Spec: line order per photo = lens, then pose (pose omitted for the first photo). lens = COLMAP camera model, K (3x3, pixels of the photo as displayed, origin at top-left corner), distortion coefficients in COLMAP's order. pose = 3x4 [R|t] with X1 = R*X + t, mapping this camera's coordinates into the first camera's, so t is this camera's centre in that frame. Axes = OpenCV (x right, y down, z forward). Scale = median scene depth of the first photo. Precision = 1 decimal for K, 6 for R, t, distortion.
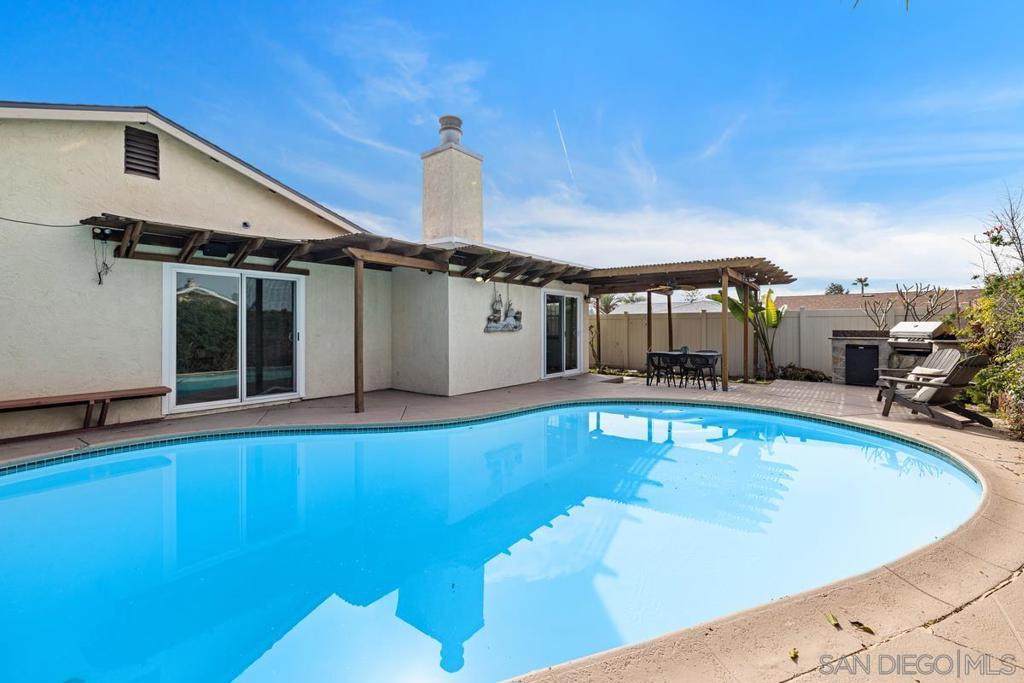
lens RADIAL K [[445.4, 0, 515.1], [0, 445.4, 323.6], [0, 0, 1]] dist [0.000111, -0.000081]
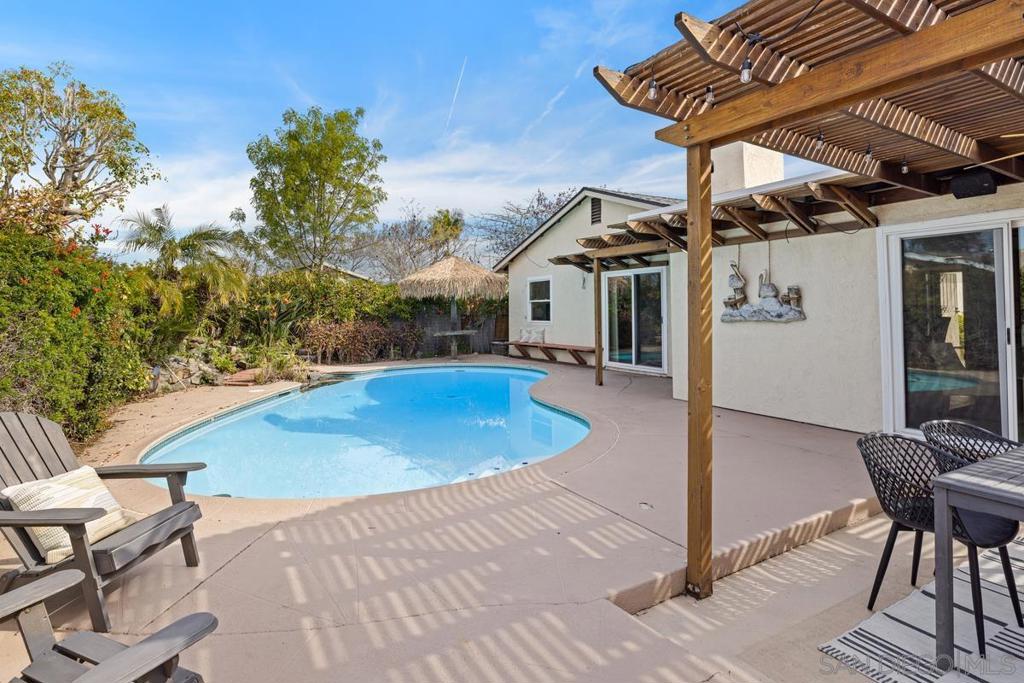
lens RADIAL K [[549.1, 0, 521.8], [0, 549.1, 301.1], [0, 0, 1]] dist [0.000497, 0.000350]
pose [[-0.379464, -0.001872, -0.925205, 0.751387], [0.024624, 0.999623, -0.012121, -0.009551], [0.924879, -0.027382, -0.379275, 0.940071]]
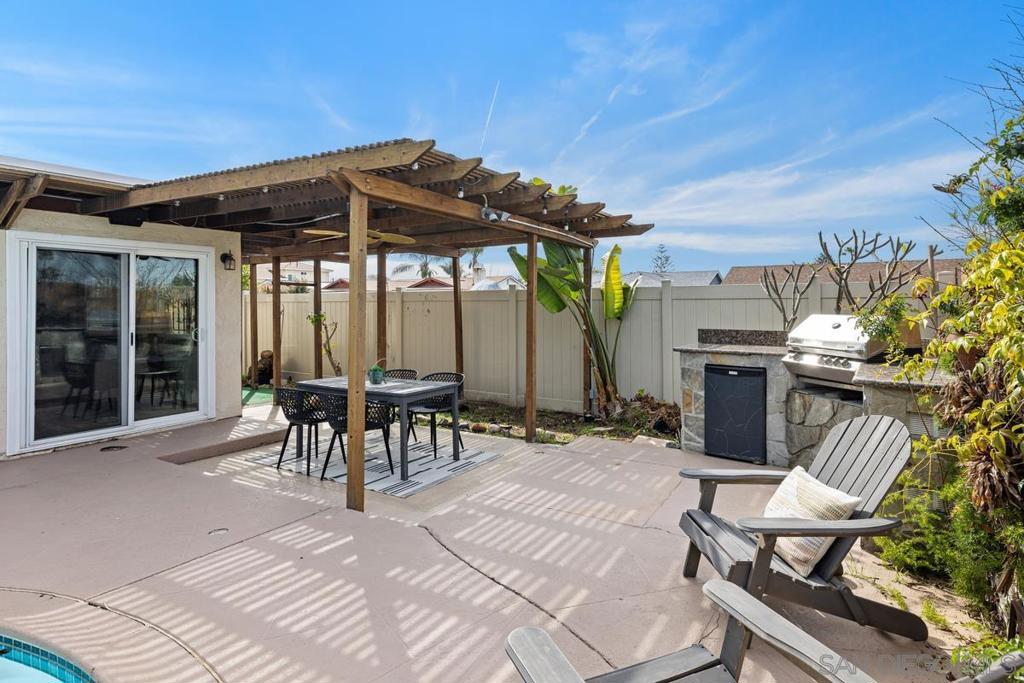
lens RADIAL K [[549.1, 0, 521.8], [0, 549.1, 301.1], [0, 0, 1]] dist [0.000497, 0.000350]
pose [[0.993877, -0.001006, 0.110487, 0.500879], [0.000965, 0.999999, 0.000424, -0.016432], [-0.110488, -0.000315, 0.993877, 0.477089]]
